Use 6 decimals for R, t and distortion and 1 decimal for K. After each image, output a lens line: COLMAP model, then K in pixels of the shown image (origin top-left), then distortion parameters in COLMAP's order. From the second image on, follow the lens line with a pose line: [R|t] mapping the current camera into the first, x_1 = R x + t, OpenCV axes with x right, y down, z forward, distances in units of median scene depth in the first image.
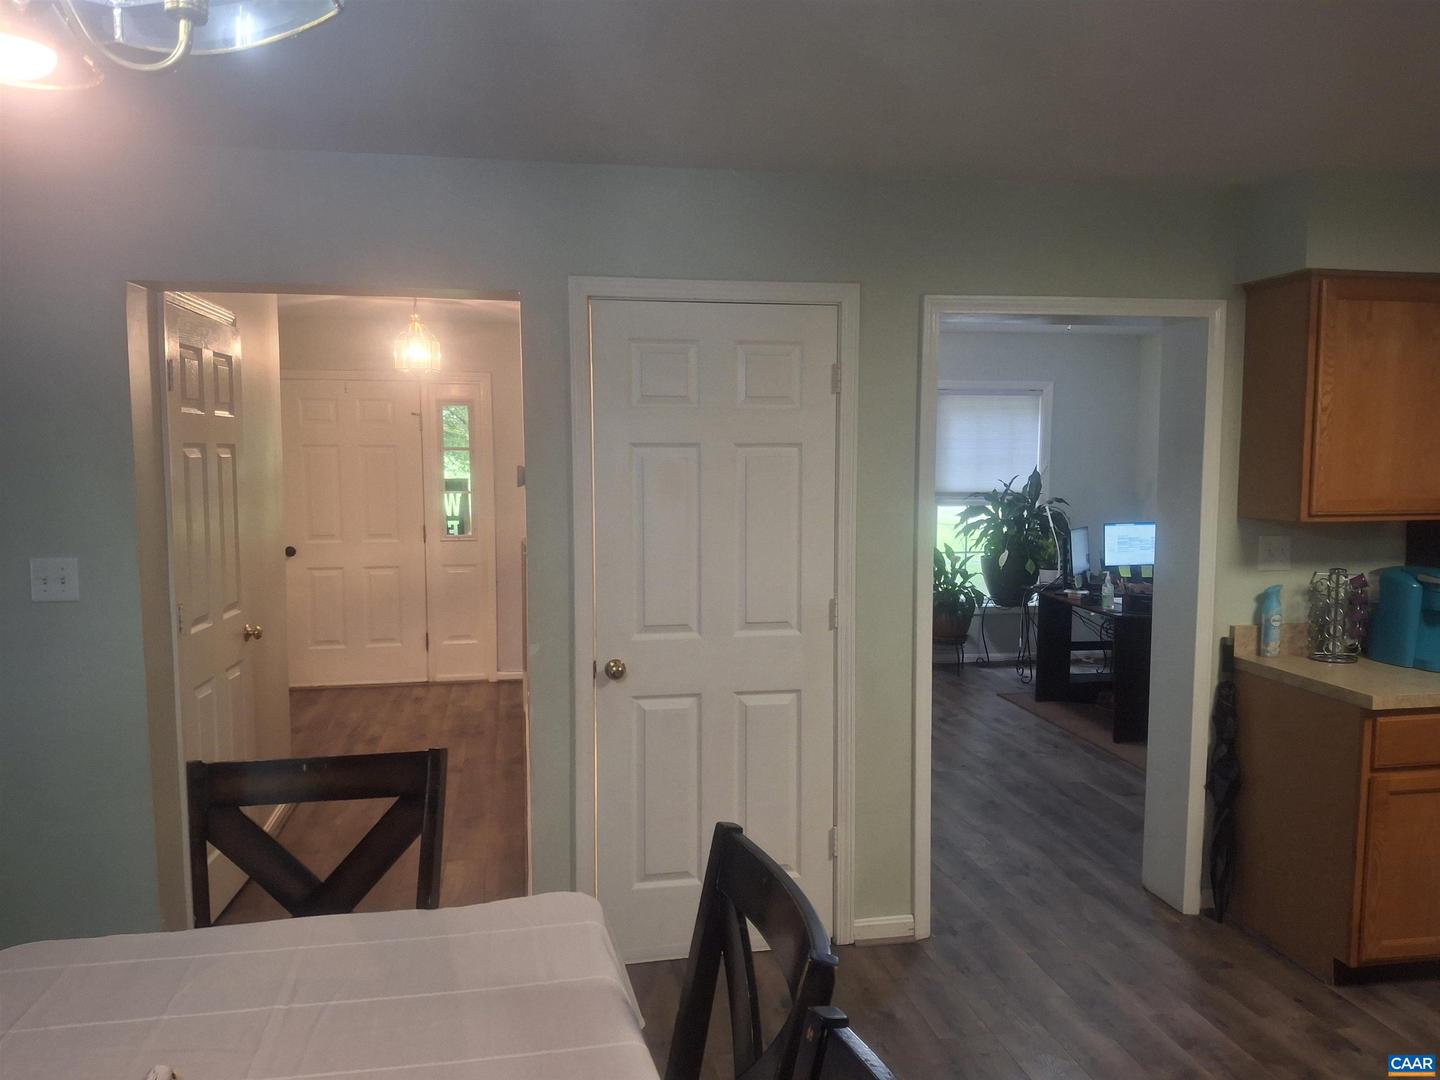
lens RADIAL K [[1052.8, 0, 716.6], [0, 1052.8, 551.1], [0, 0, 1]] dist [0.187796, -0.365316]
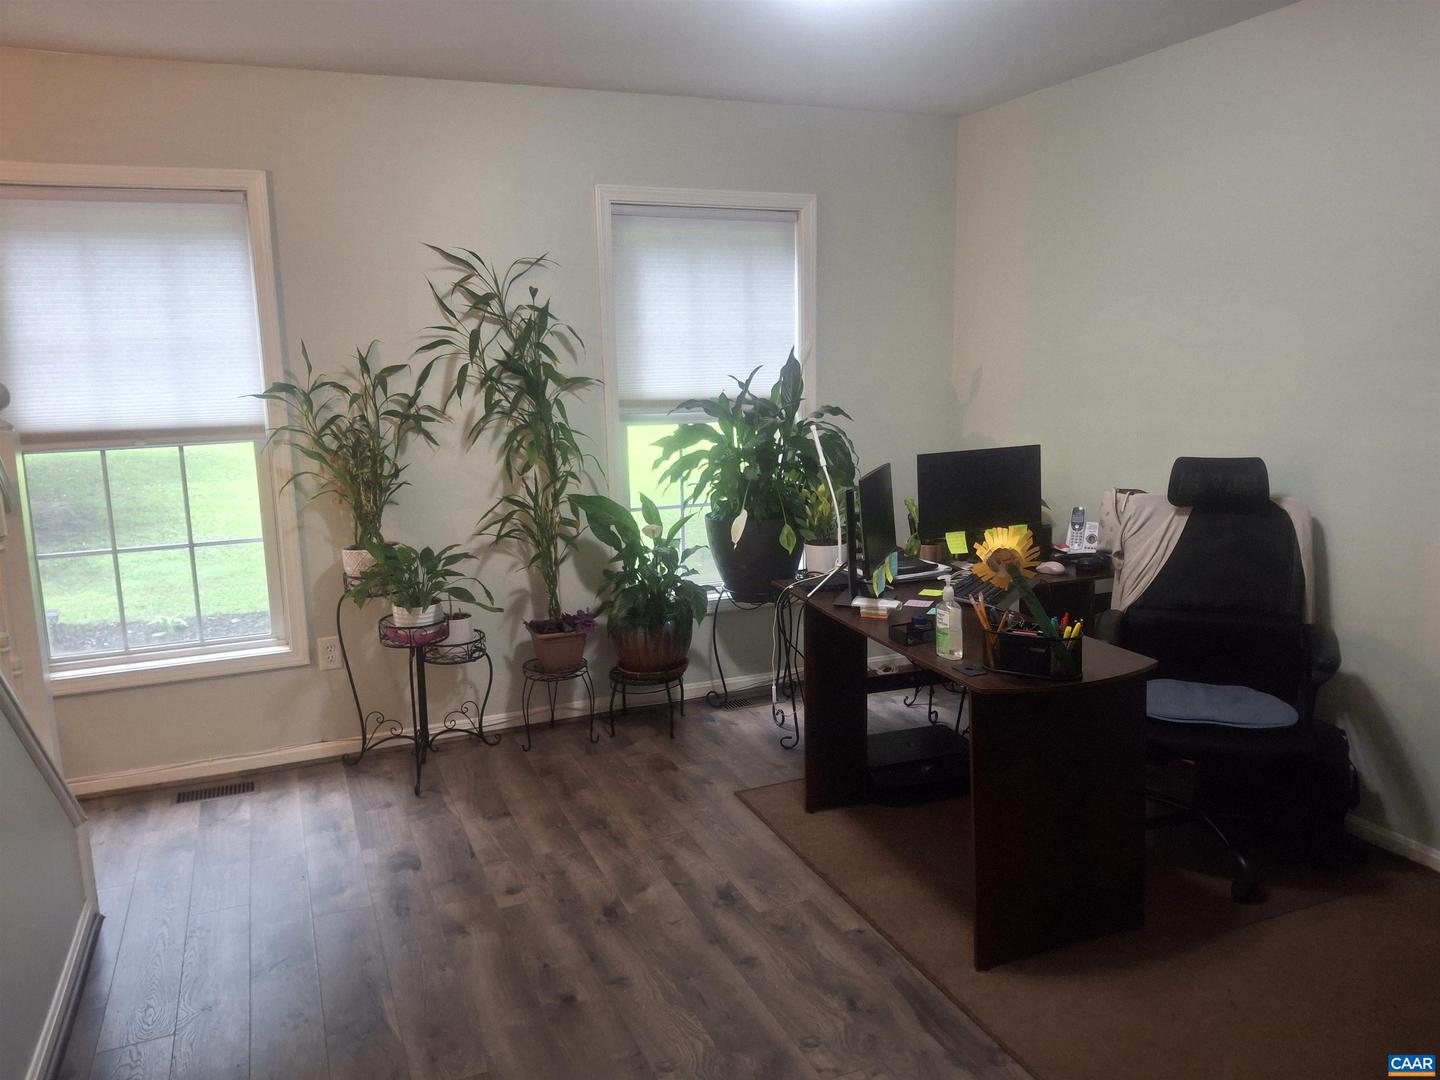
lens RADIAL K [[1052.8, 0, 716.6], [0, 1052.8, 551.1], [0, 0, 1]] dist [0.187796, -0.365316]
pose [[0.977325, -0.060612, 0.202887, 0.143526], [0.041697, 0.994484, 0.096243, -0.029817], [-0.207601, -0.085601, 0.974461, 0.465763]]
